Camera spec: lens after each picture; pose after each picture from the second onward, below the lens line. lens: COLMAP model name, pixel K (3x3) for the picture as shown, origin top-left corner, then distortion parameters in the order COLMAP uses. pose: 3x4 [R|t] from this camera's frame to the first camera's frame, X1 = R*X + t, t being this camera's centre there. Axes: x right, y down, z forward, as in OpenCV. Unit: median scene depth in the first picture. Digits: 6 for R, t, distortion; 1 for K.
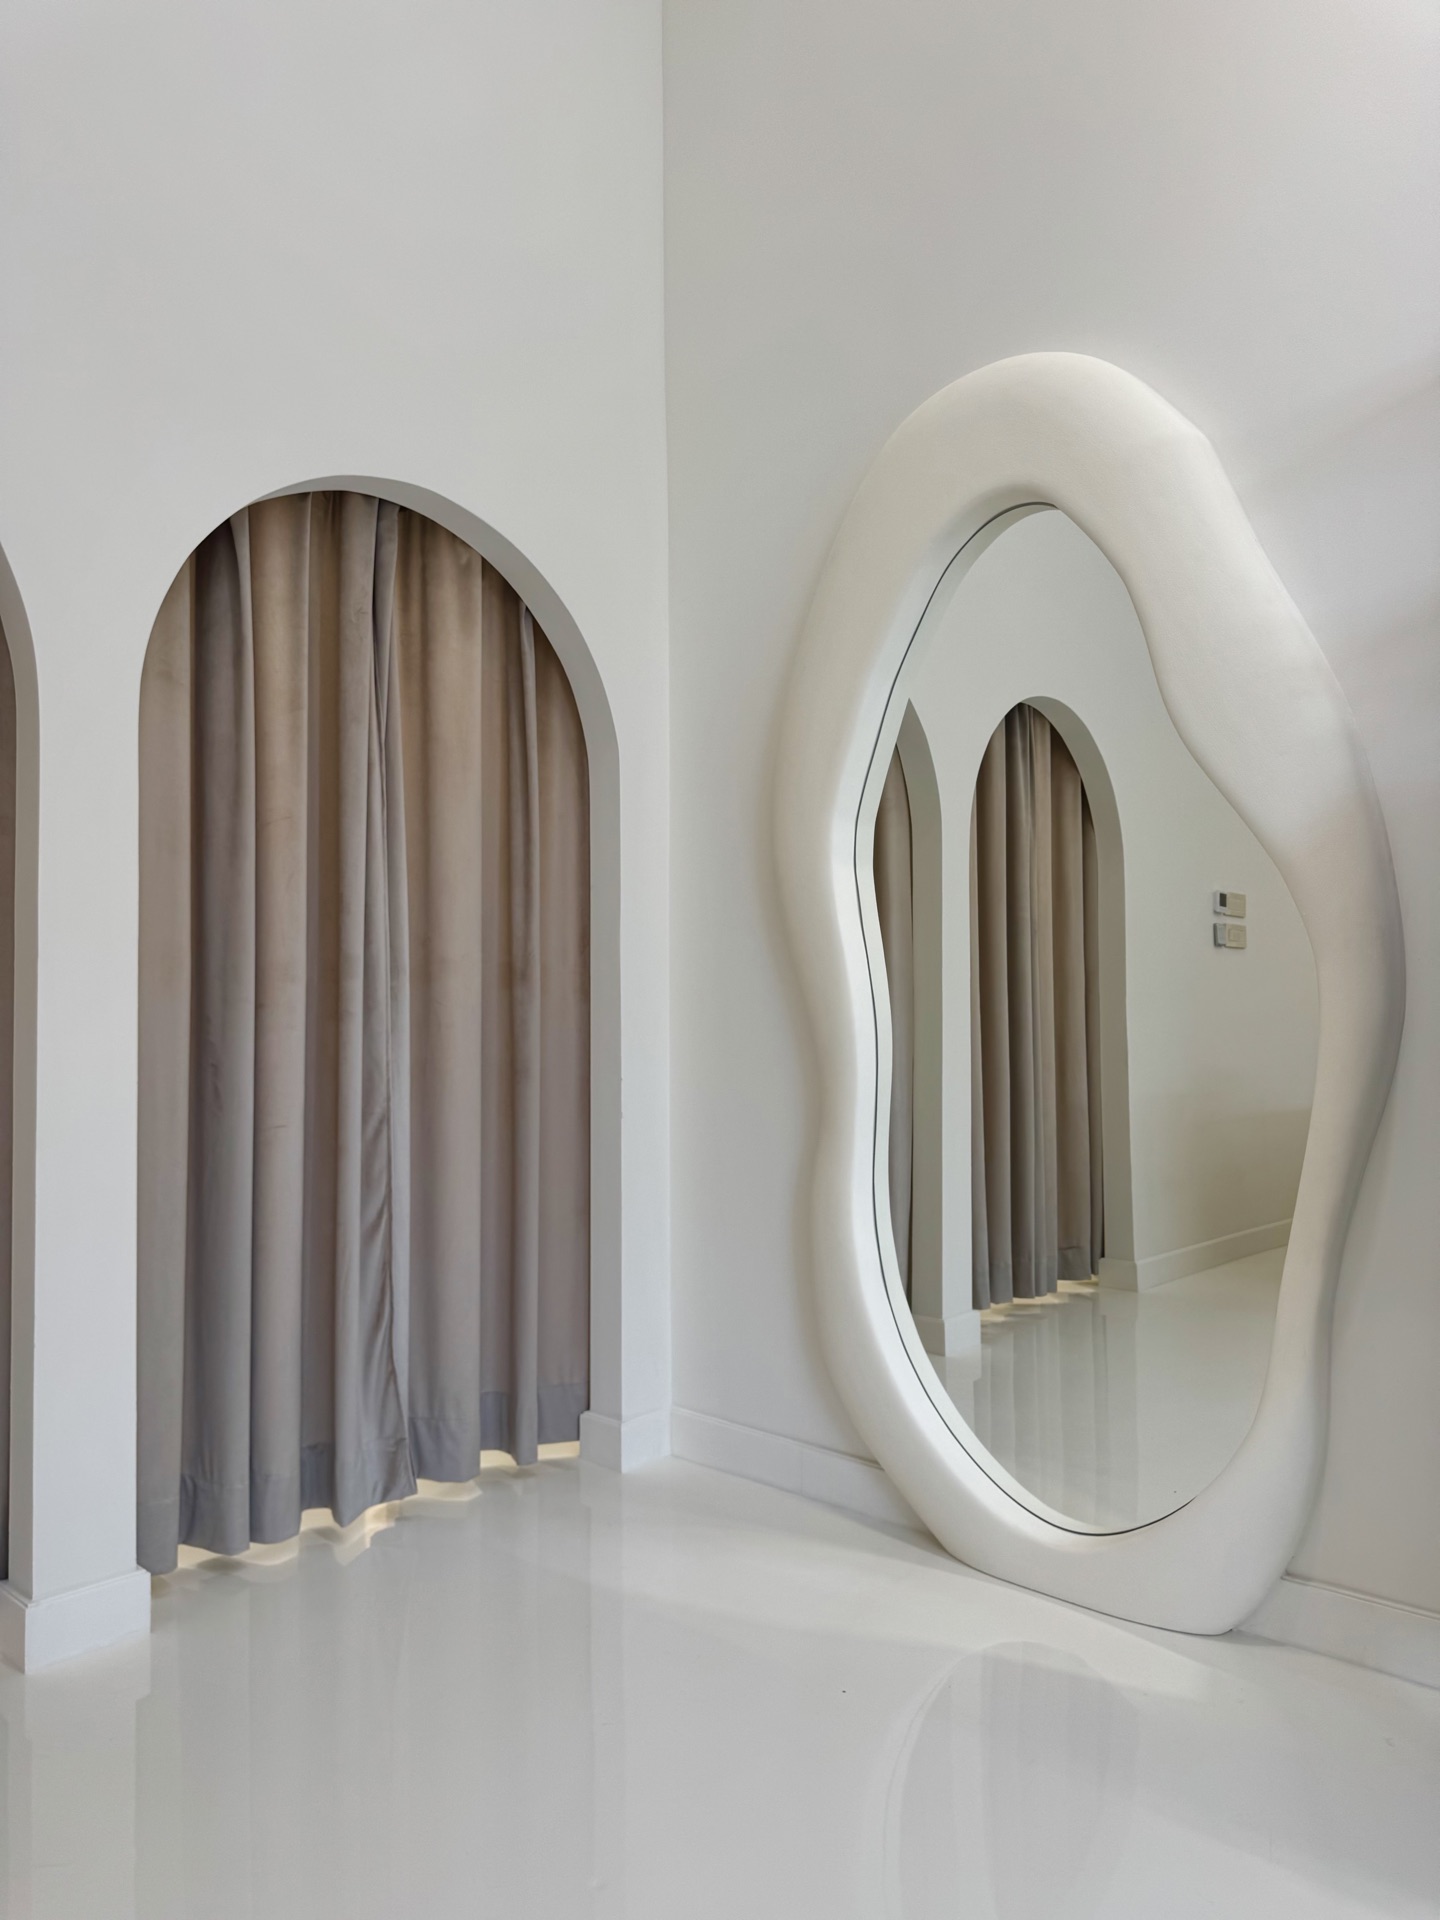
lens RADIAL K [[1367.8, 0, 728.3], [0, 1367.8, 966.0], [0, 0, 1]] dist [0.056304, -0.044980]
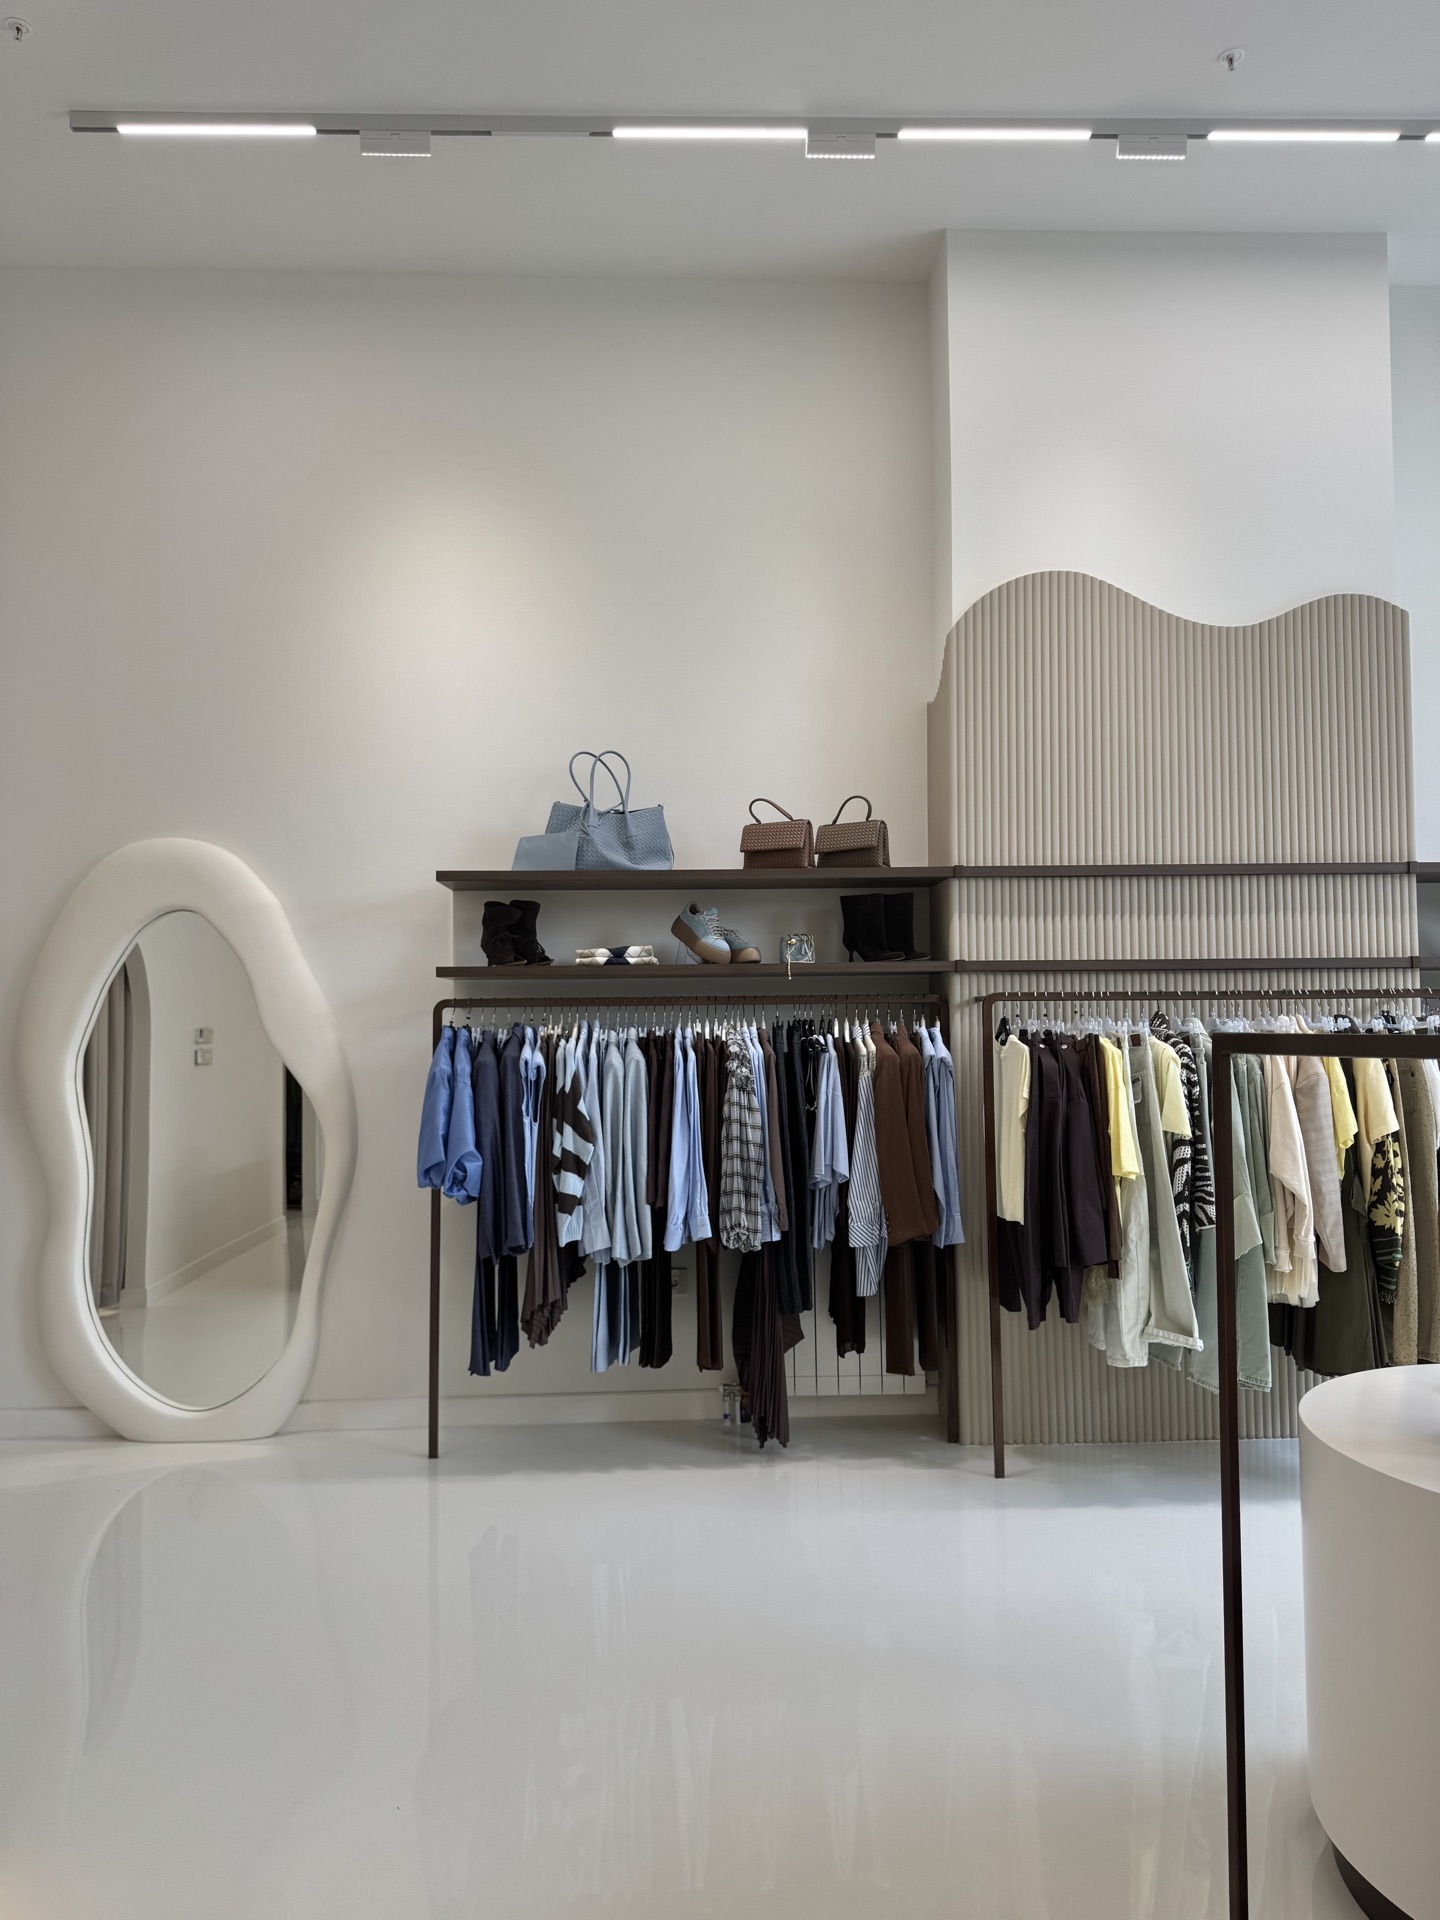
lens RADIAL K [[1367.8, 0, 720.3], [0, 1367.8, 947.5], [0, 0, 1]] dist [0.056304, -0.044980]
pose [[0.709400, 0.040741, 0.703628, -0.608856], [-0.019104, 0.999073, -0.038587, -0.199808], [-0.704548, 0.013932, 0.709520, -0.924224]]
